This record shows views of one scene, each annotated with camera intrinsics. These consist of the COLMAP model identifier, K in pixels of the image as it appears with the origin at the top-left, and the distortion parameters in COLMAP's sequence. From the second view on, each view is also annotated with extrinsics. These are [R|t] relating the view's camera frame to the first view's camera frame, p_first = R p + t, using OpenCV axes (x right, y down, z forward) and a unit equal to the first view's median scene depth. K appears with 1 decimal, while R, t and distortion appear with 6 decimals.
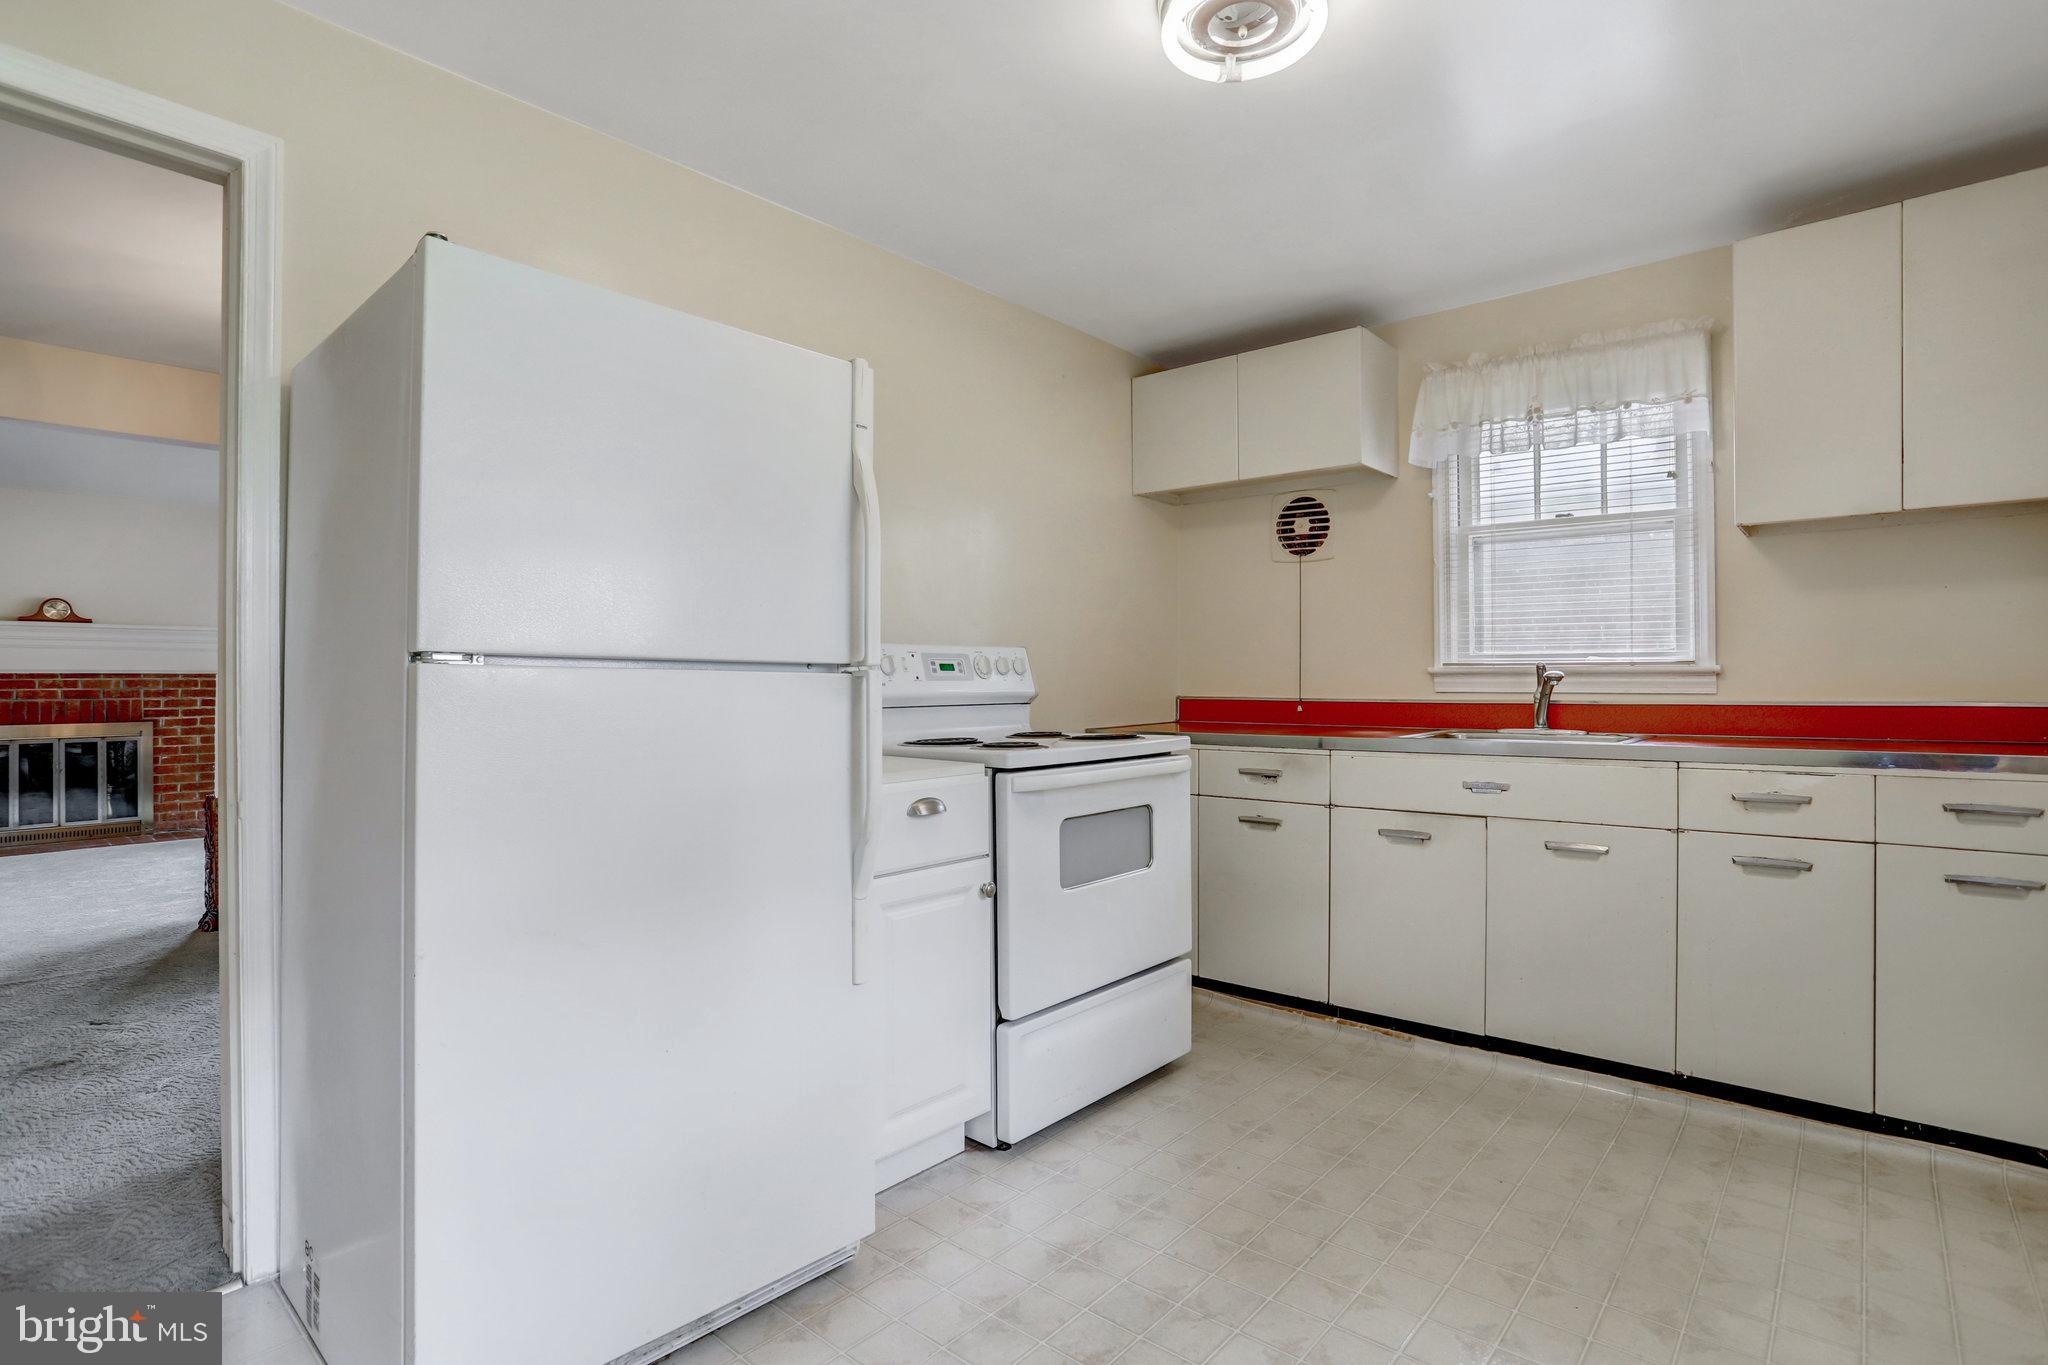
lens RADIAL K [[1028.4, 0, 1028.5], [0, 1028.4, 701.4], [0, 0, 1]] dist [-0.049445, 0.016391]
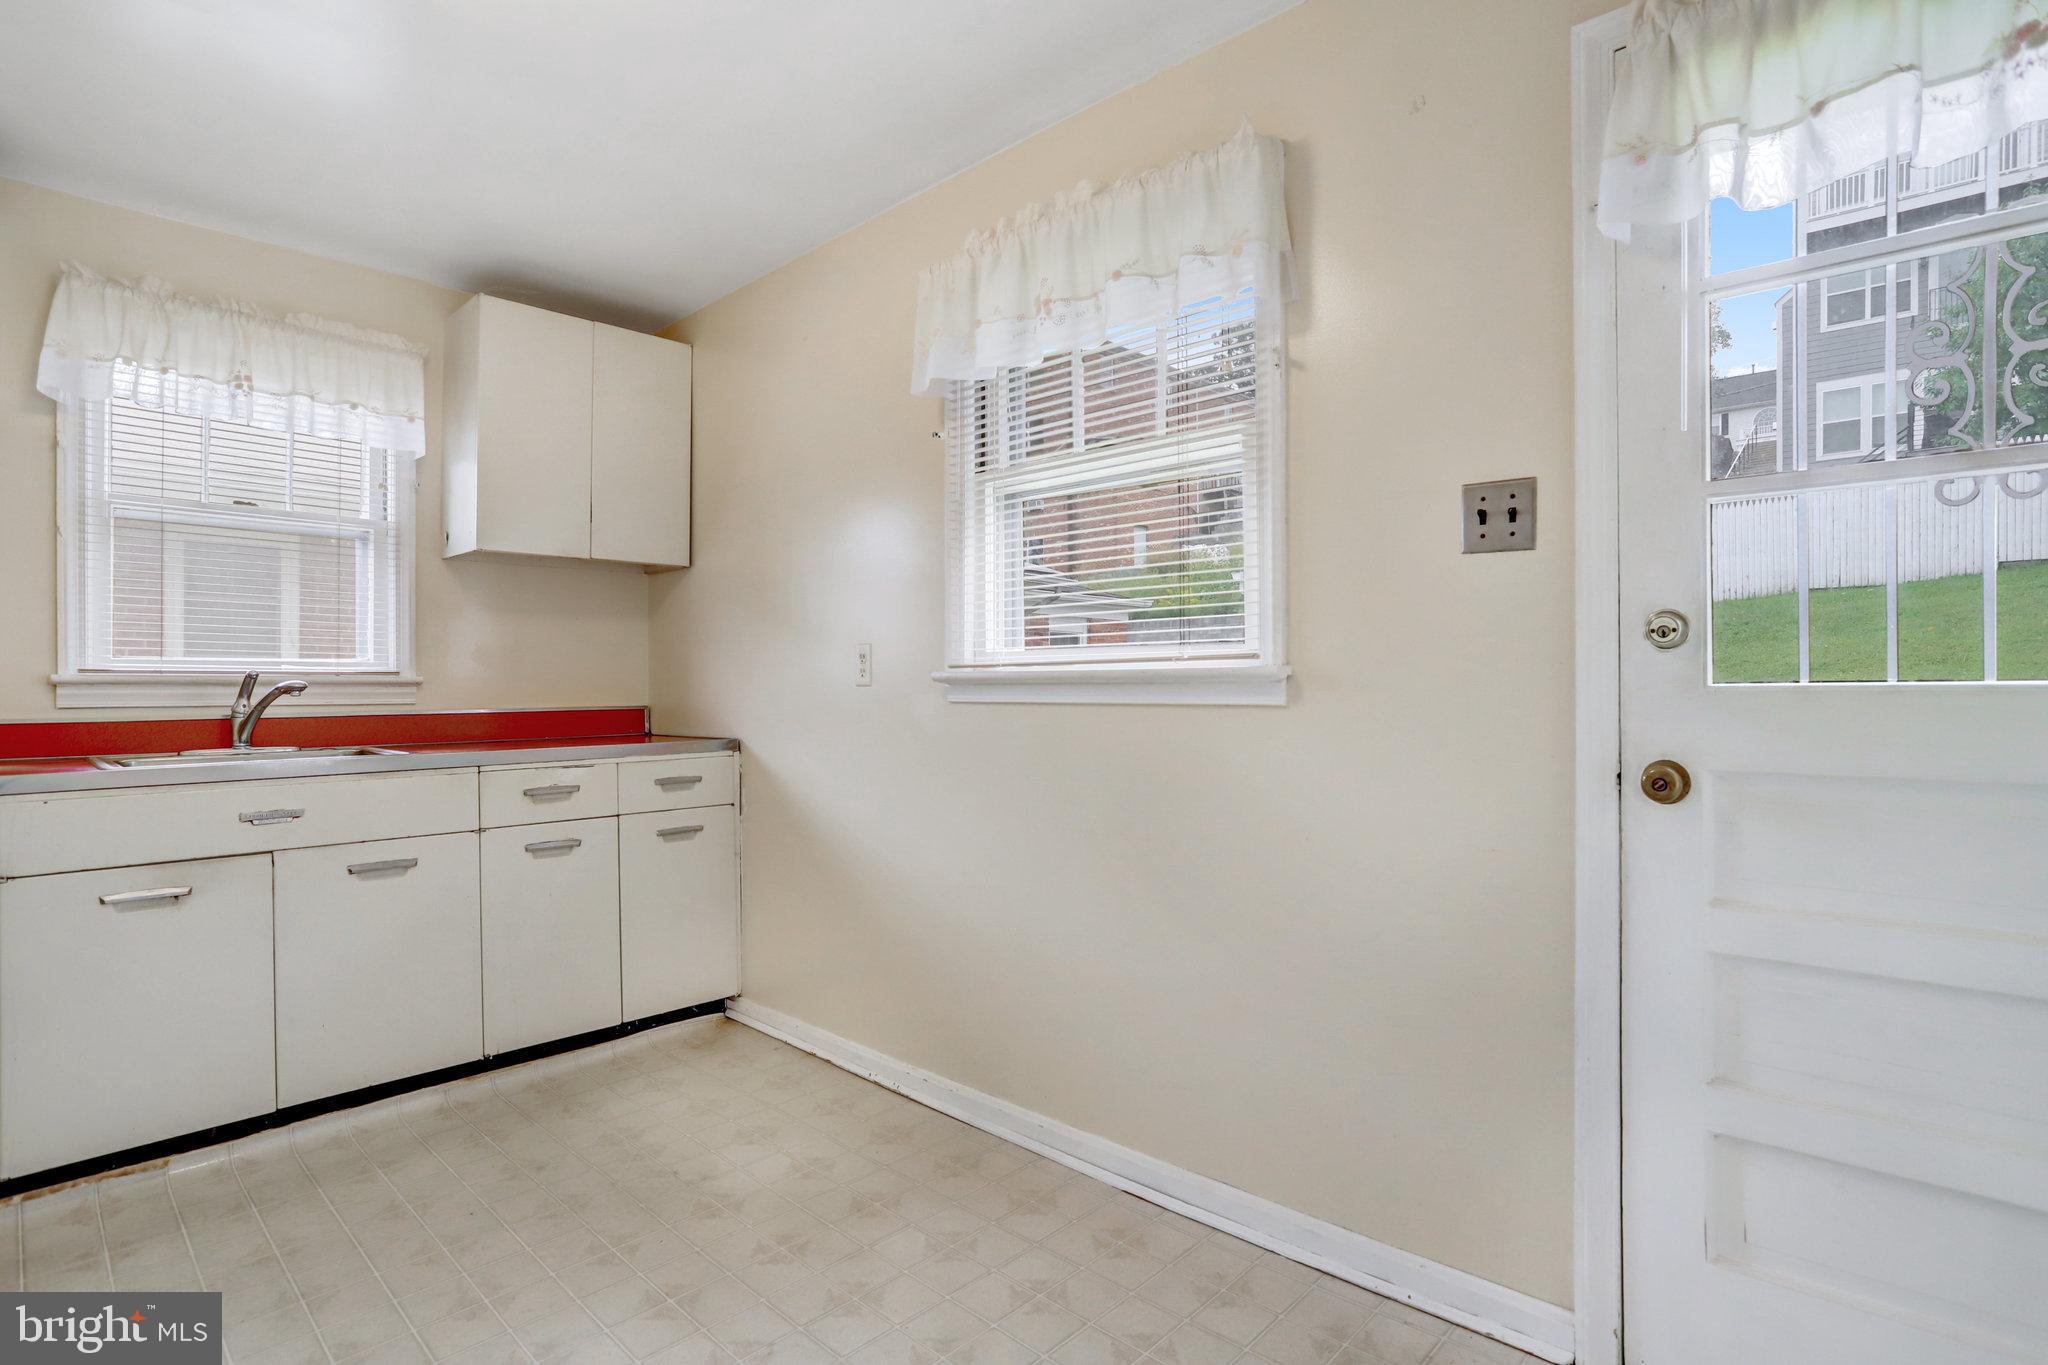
lens RADIAL K [[1028.4, 0, 1032.6], [0, 1028.4, 703.2], [0, 0, 1]] dist [-0.049445, 0.016391]
pose [[0.014571, -0.010647, 0.999837, -0.365077], [0.025602, 0.999619, 0.010271, -0.002336], [-0.999566, 0.025448, 0.014838, 0.344515]]
